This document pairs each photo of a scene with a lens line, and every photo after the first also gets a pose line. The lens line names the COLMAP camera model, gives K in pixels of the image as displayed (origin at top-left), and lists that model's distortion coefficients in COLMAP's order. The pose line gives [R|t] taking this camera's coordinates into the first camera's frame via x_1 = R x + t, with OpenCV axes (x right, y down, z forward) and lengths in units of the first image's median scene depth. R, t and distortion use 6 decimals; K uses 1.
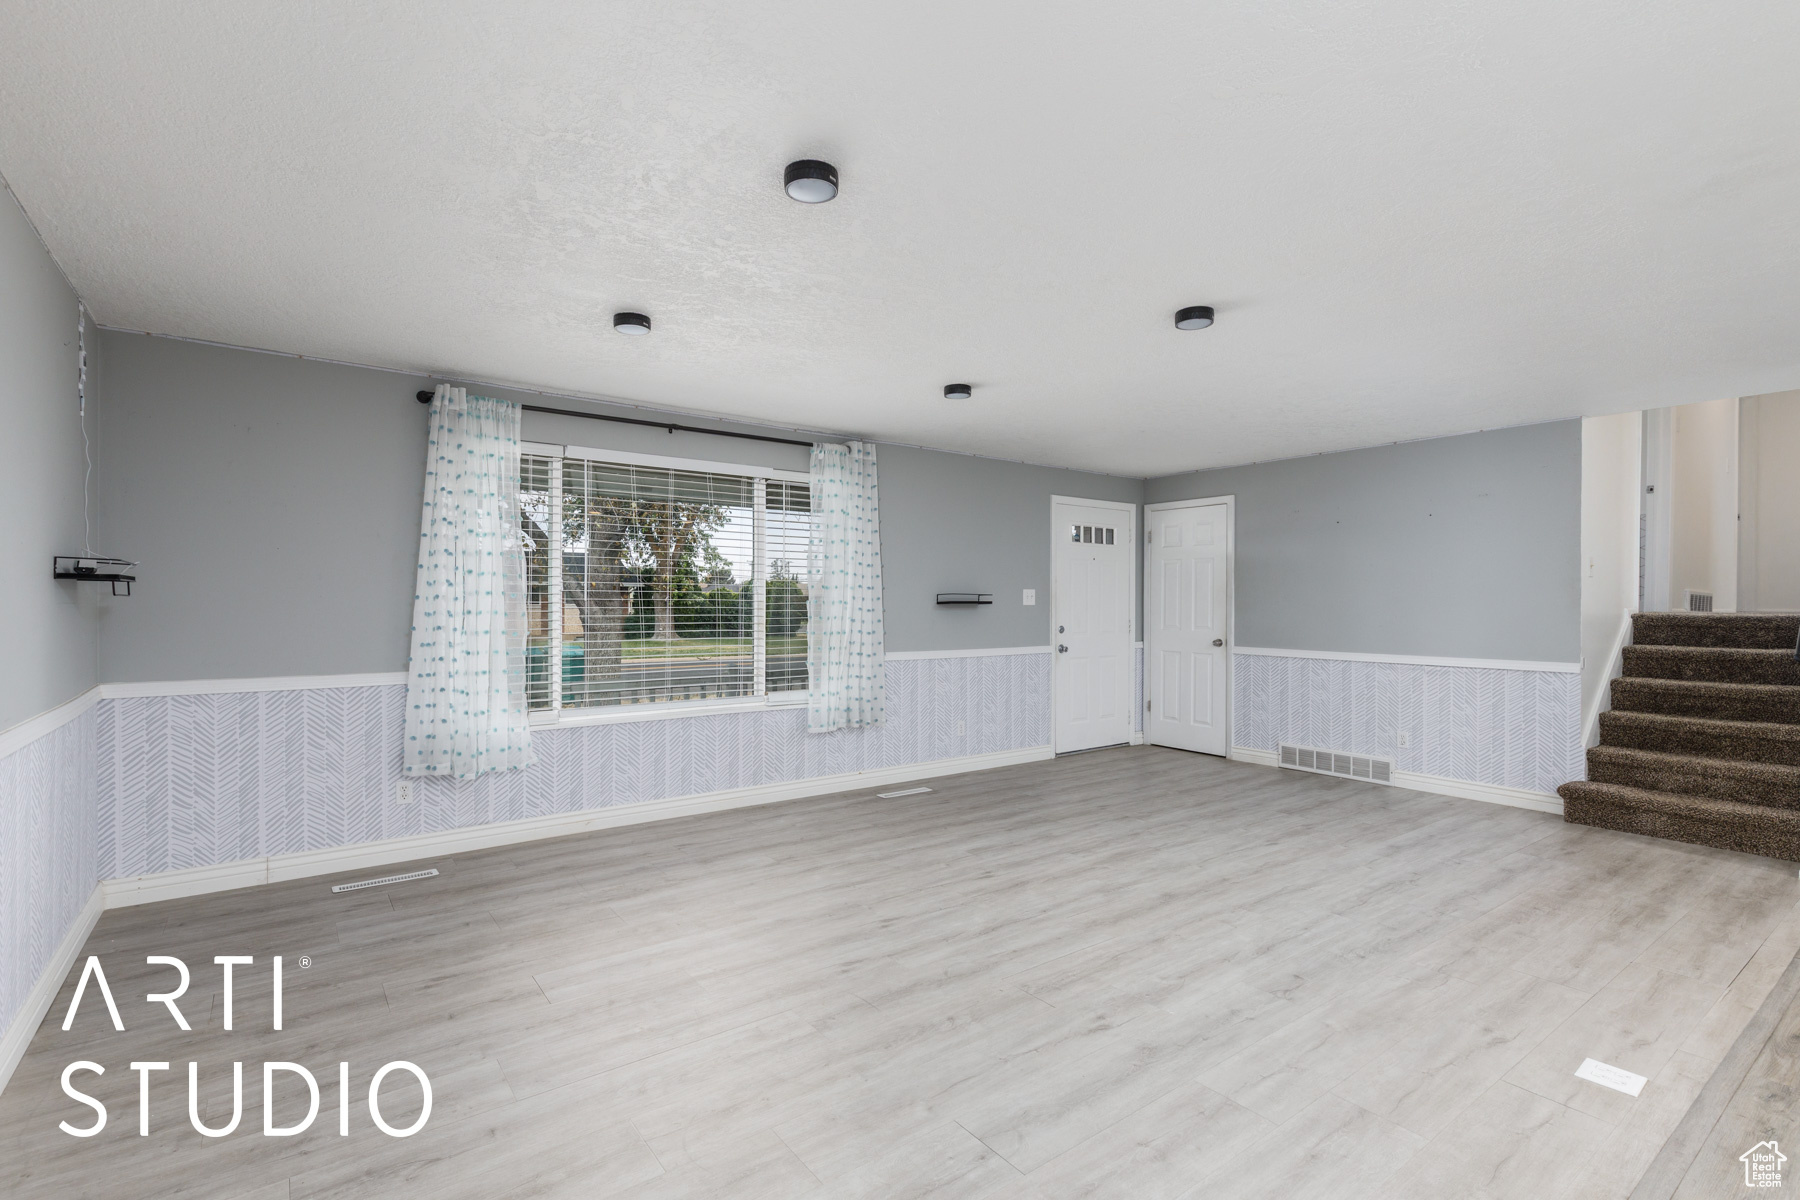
lens RADIAL K [[826.1, 0, 897.1], [0, 826.1, 606.7], [0, 0, 1]] dist [0.011551, 0.000503]
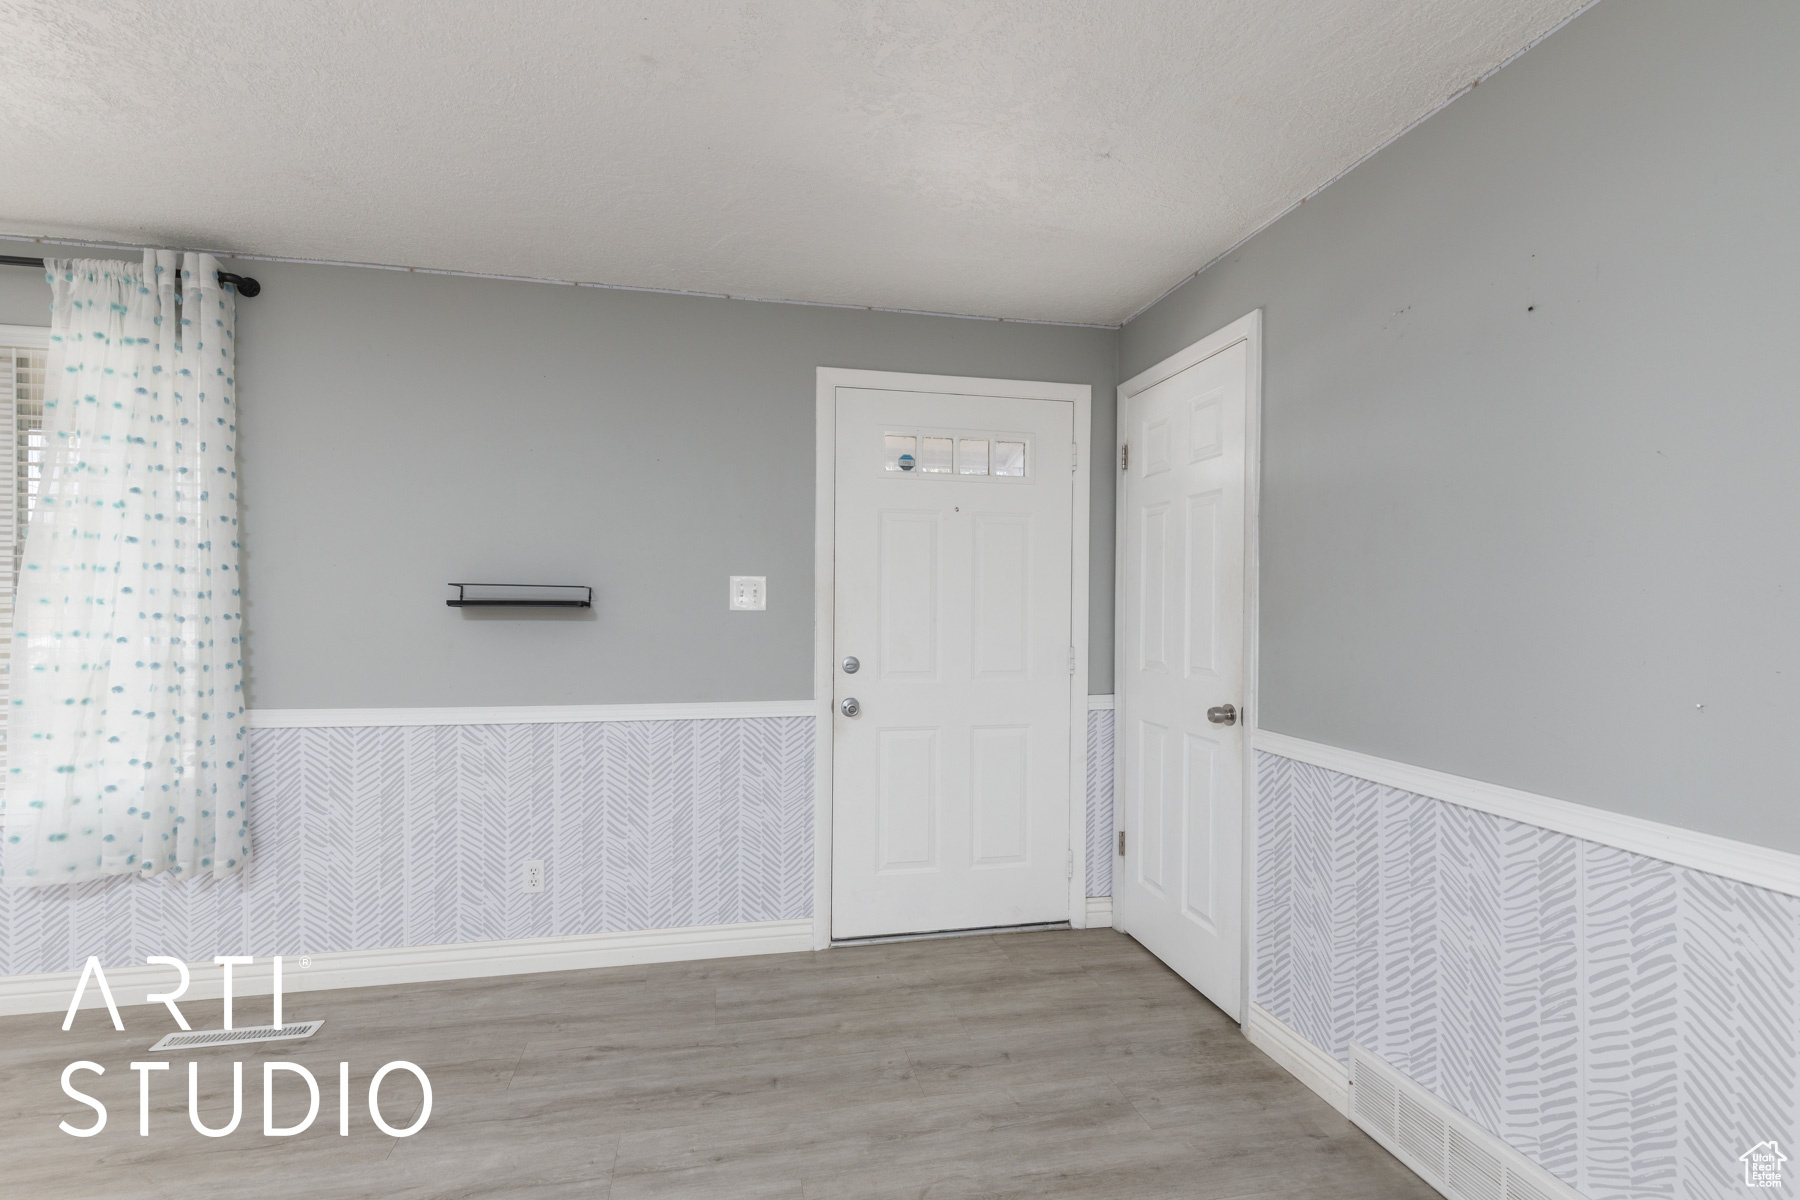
lens RADIAL K [[826.1, 0, 897.1], [0, 826.1, 606.7], [0, 0, 1]] dist [0.011551, 0.000503]
pose [[0.907826, 0.004705, -0.419320, 0.419969], [-0.007158, 0.999965, -0.004279, -0.002753], [0.419285, 0.006886, 0.907829, 0.610131]]
